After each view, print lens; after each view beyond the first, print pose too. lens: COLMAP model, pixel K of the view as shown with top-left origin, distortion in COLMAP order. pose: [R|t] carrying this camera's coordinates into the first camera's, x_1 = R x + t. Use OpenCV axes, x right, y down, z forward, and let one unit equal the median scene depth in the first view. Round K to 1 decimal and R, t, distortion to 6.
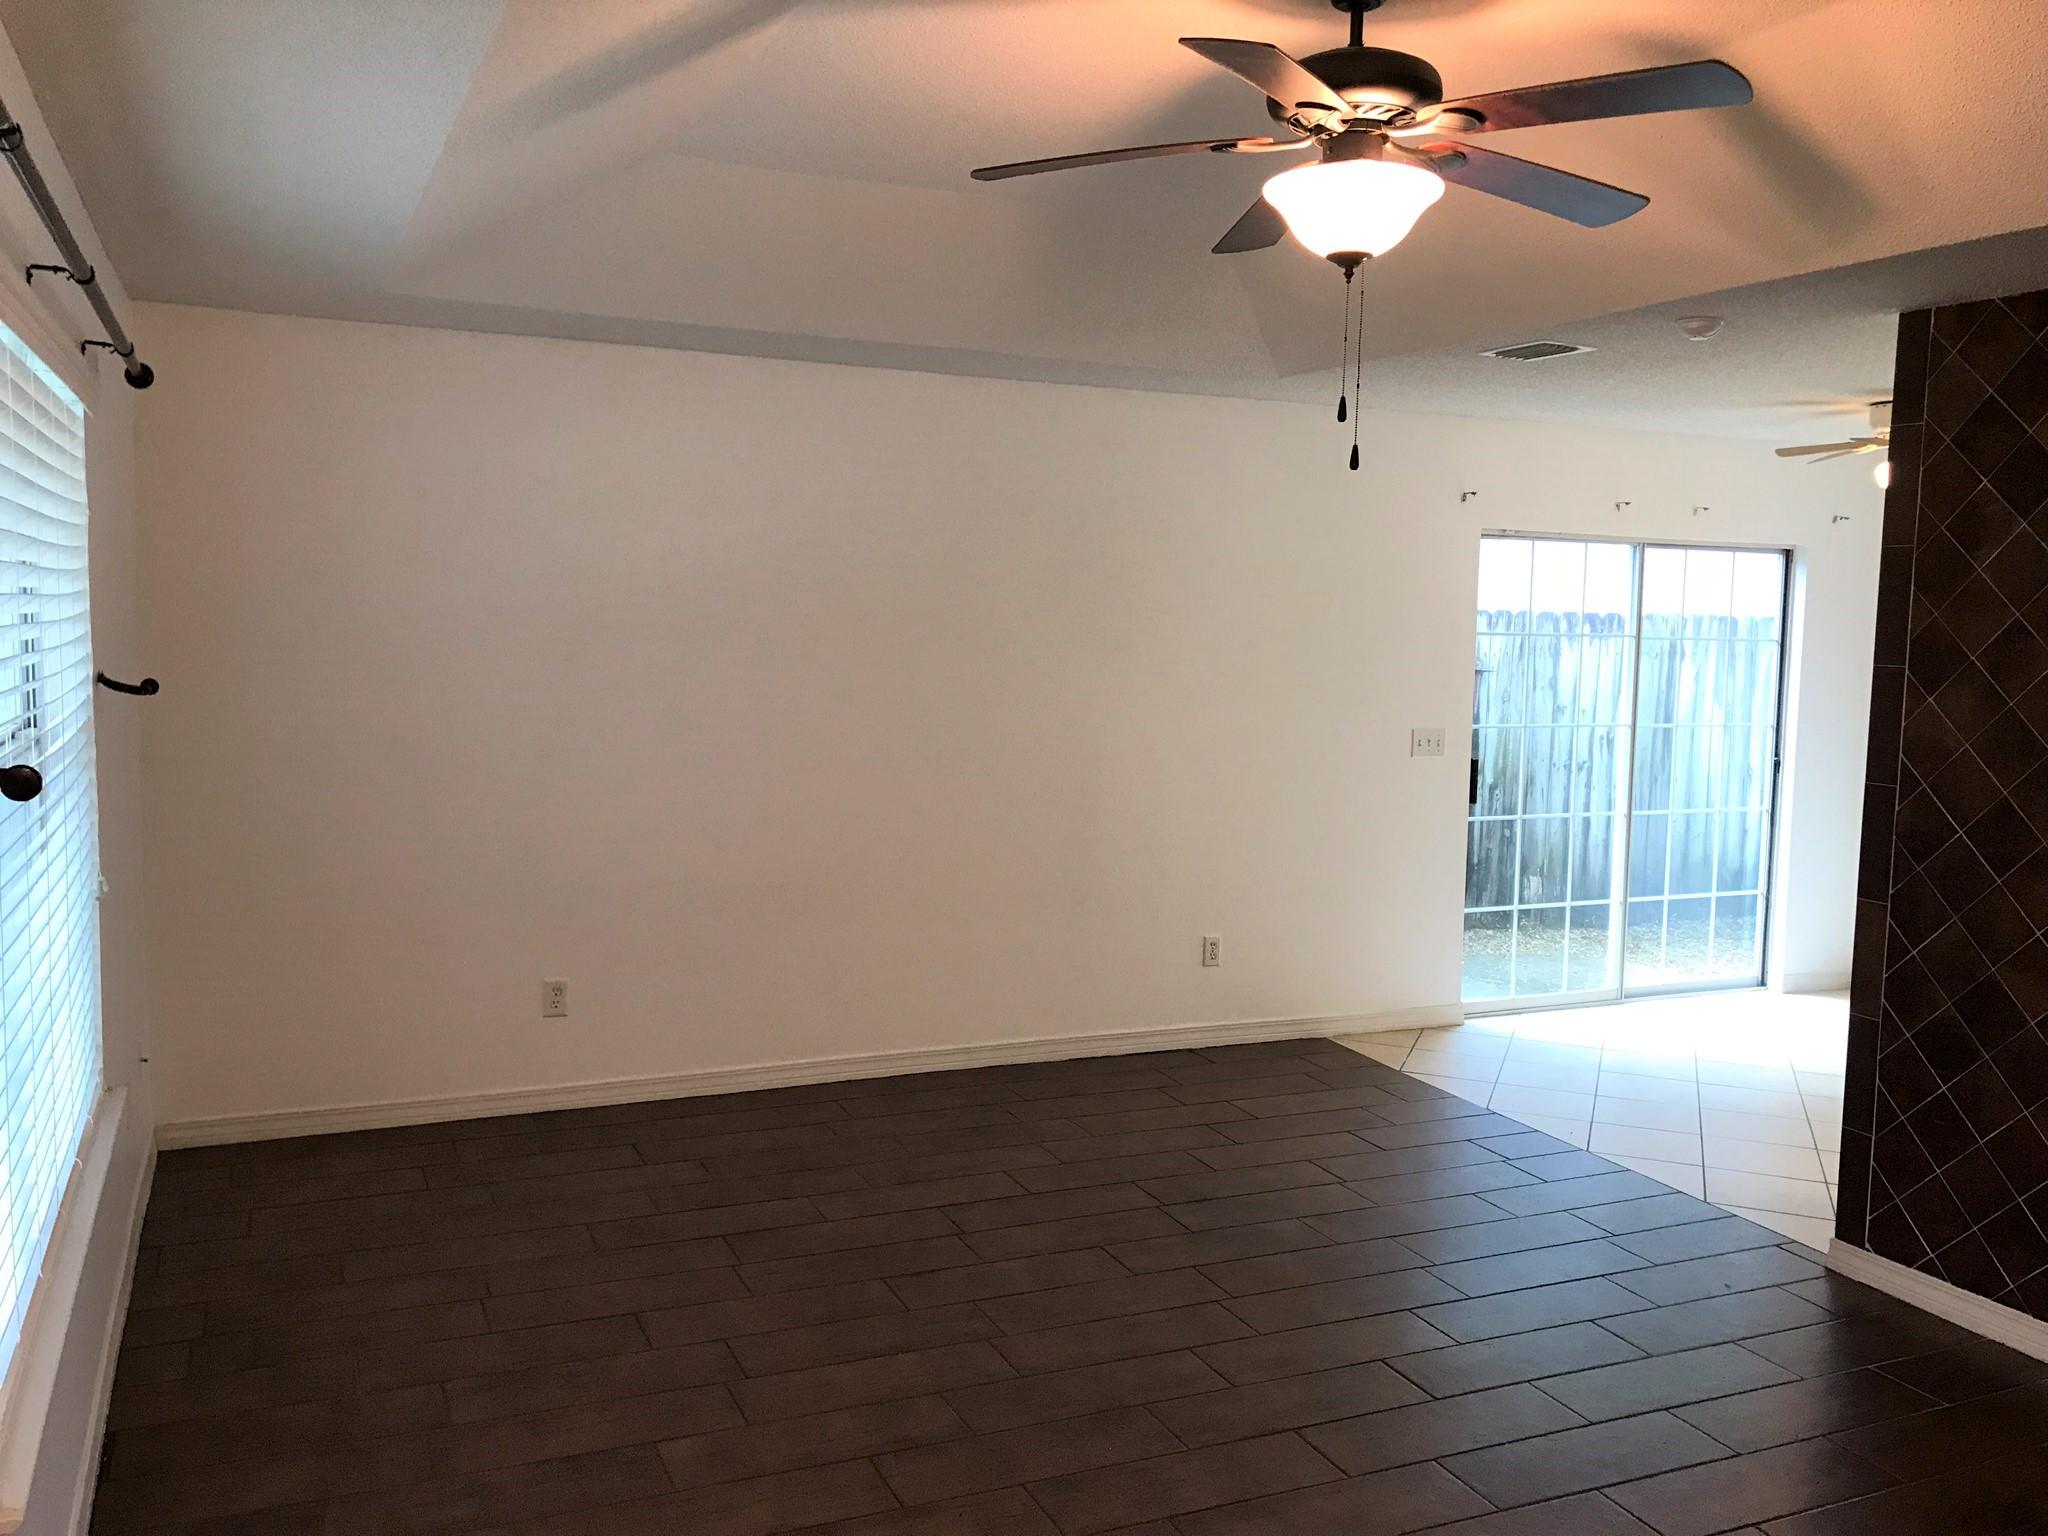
lens RADIAL K [[1683.3, 0, 1011.9], [0, 1683.3, 758.0], [0, 0, 1]] dist [0.055850, -0.078991]
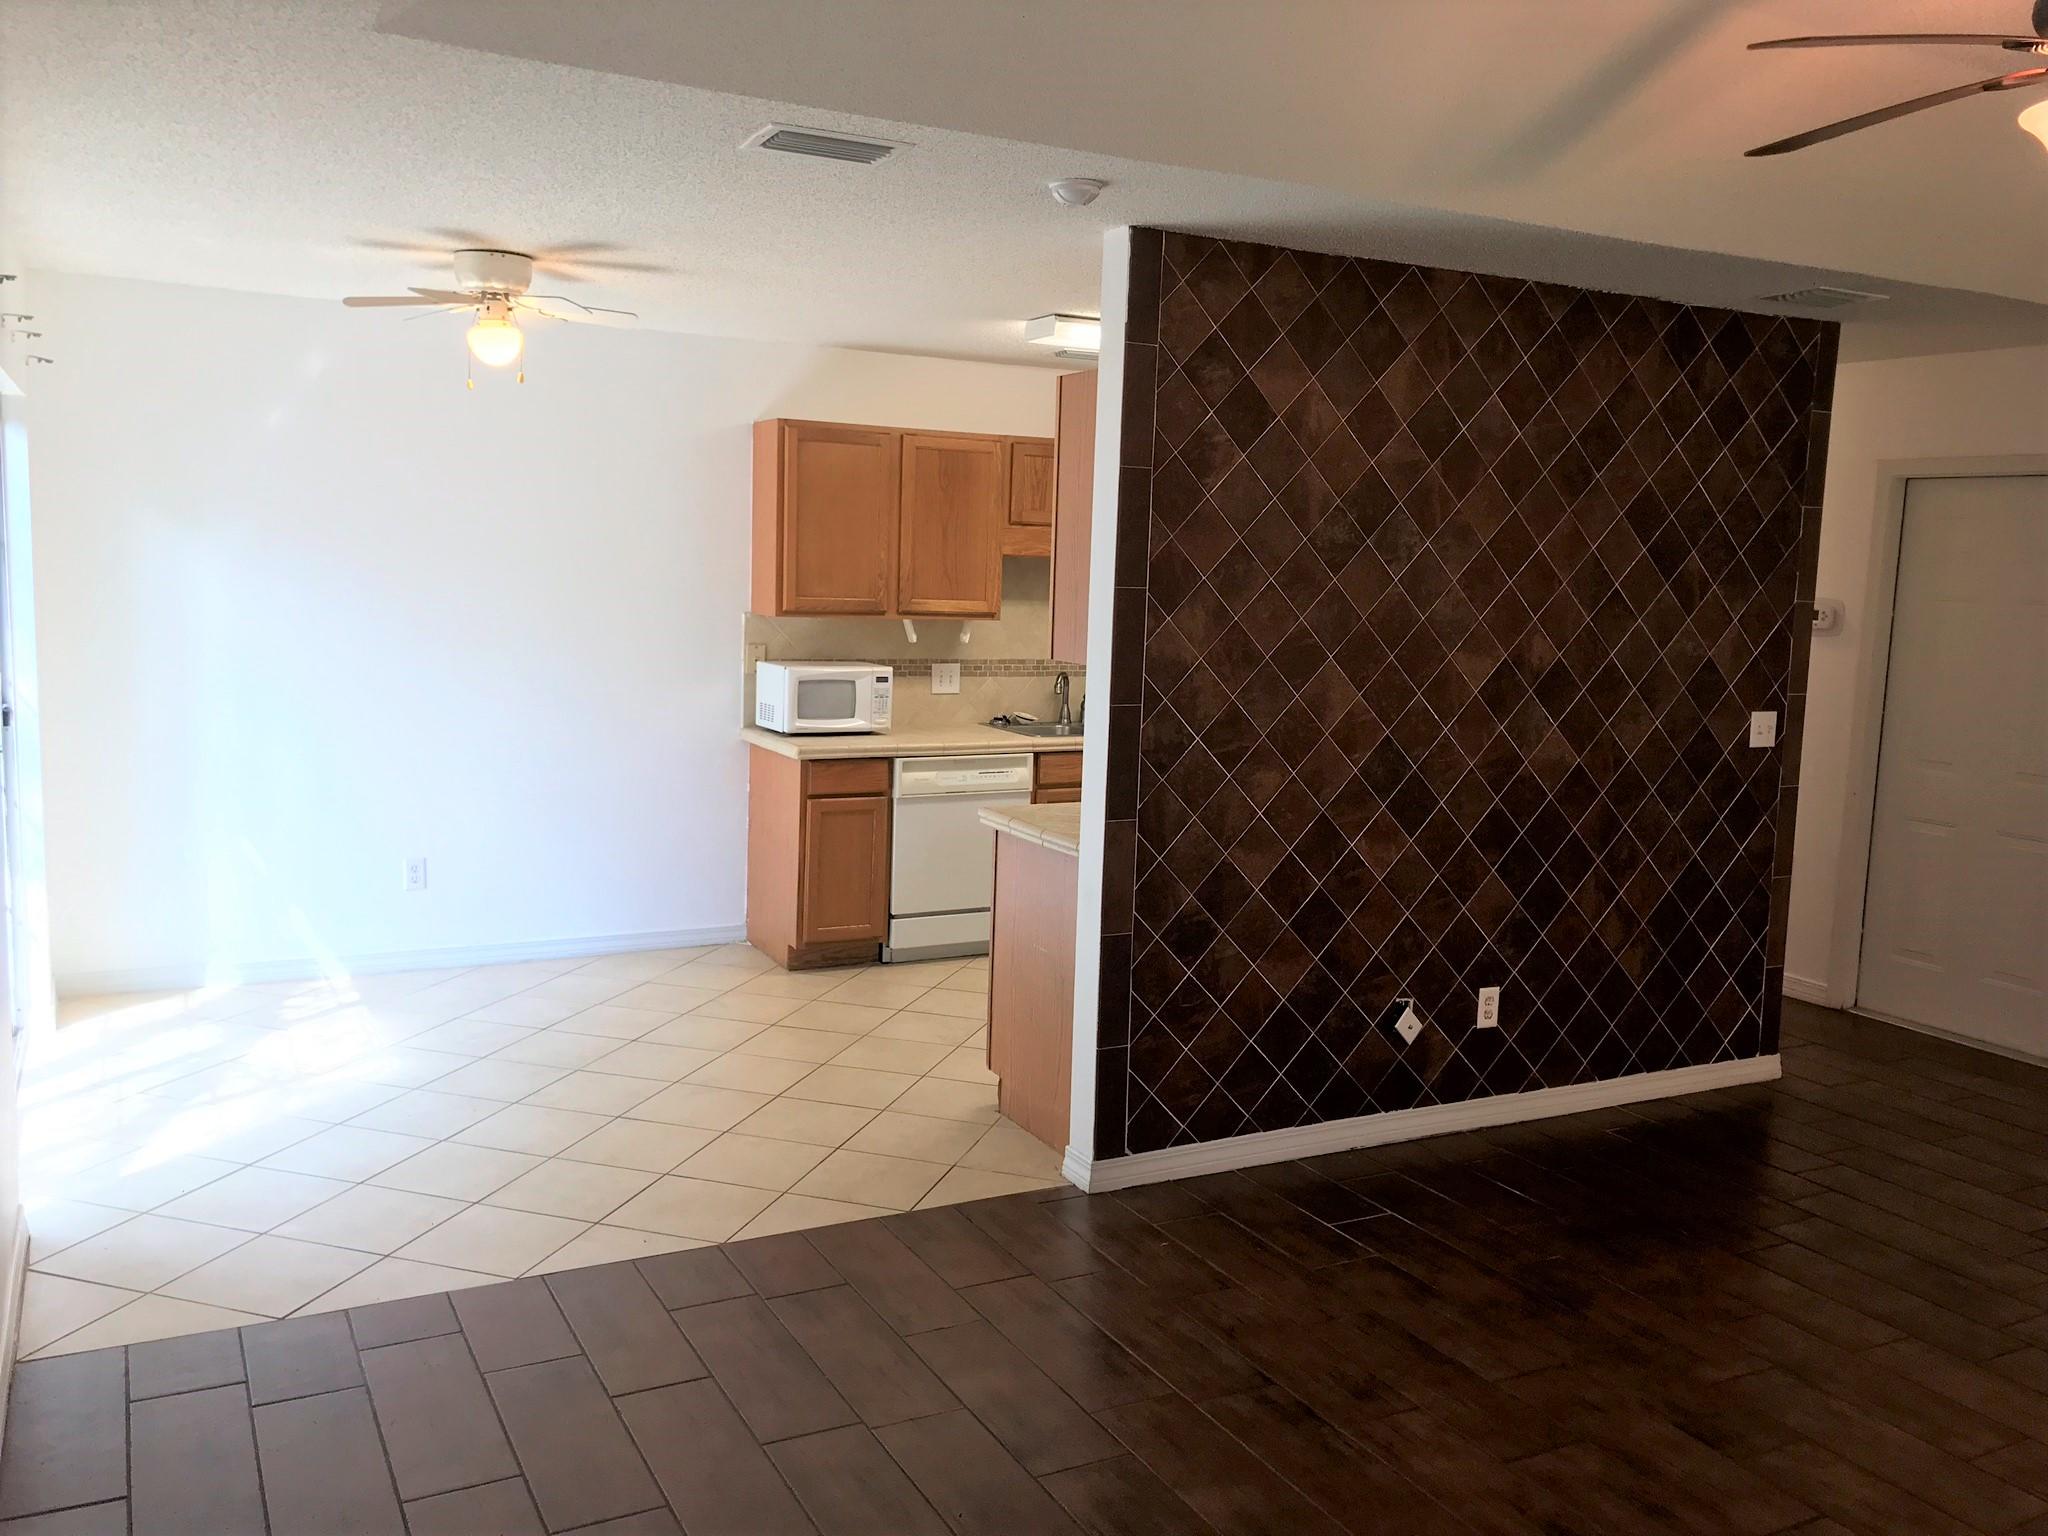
lens RADIAL K [[1683.3, 0, 1011.9], [0, 1683.3, 758.0], [0, 0, 1]] dist [0.055850, -0.078991]
pose [[-0.058122, -0.145260, 0.987685, -0.498732], [0.059449, 0.987098, 0.148672, -0.111247], [-0.996538, 0.067358, -0.048736, 1.168877]]
